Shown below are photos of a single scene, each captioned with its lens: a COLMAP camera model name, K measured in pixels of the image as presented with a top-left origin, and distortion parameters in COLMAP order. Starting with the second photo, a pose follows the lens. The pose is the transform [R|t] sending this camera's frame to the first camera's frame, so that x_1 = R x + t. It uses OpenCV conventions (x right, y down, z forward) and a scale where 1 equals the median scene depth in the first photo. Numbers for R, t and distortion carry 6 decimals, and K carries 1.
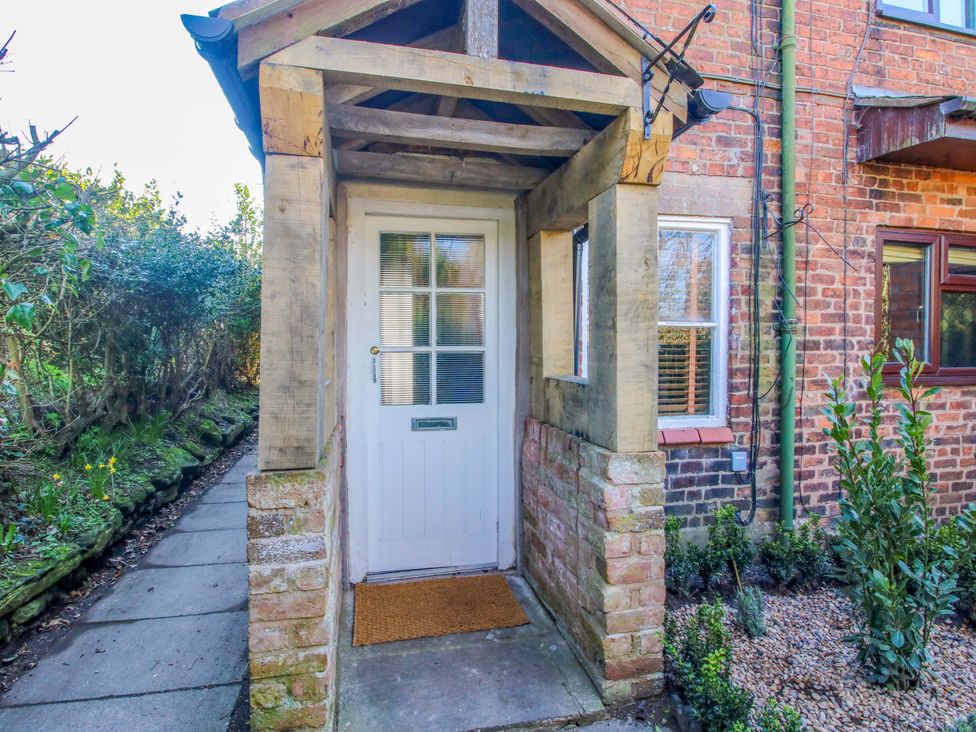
lens RADIAL K [[504.5, 0, 482.7], [0, 504.5, 356.5], [0, 0, 1]] dist [0.000075, -0.015350]
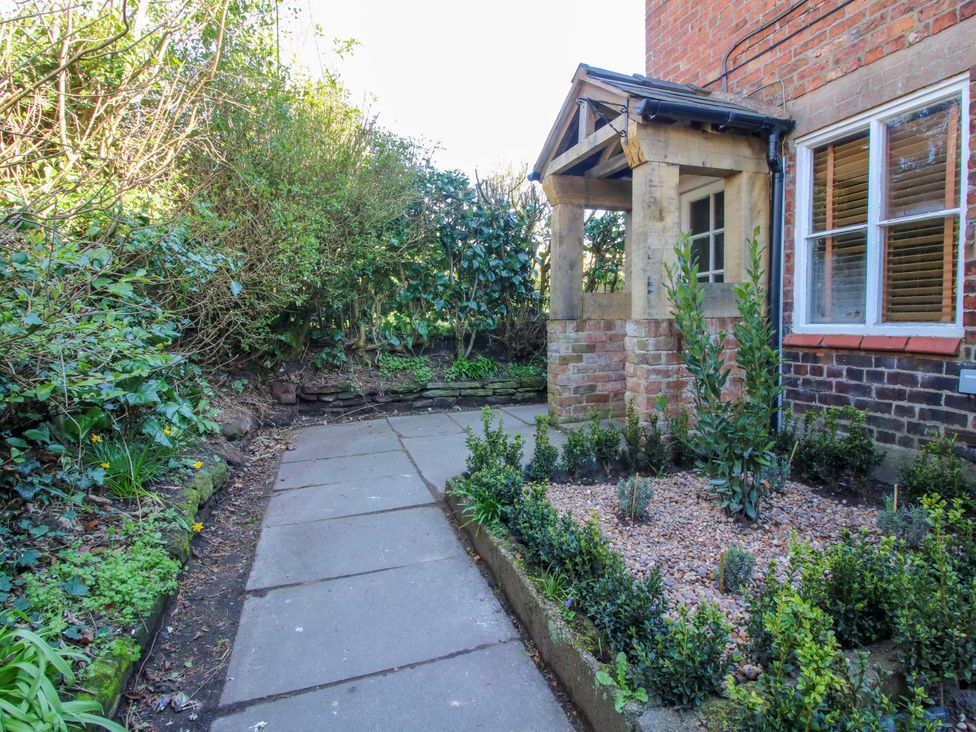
lens RADIAL K [[504.5, 0, 482.7], [0, 504.5, 356.5], [0, 0, 1]] dist [0.000075, -0.015350]
pose [[0.081285, 0.065828, -0.994515, 1.230790], [-0.003102, 0.997828, 0.065793, 0.122795], [0.996686, -0.002263, 0.081313, 0.184003]]
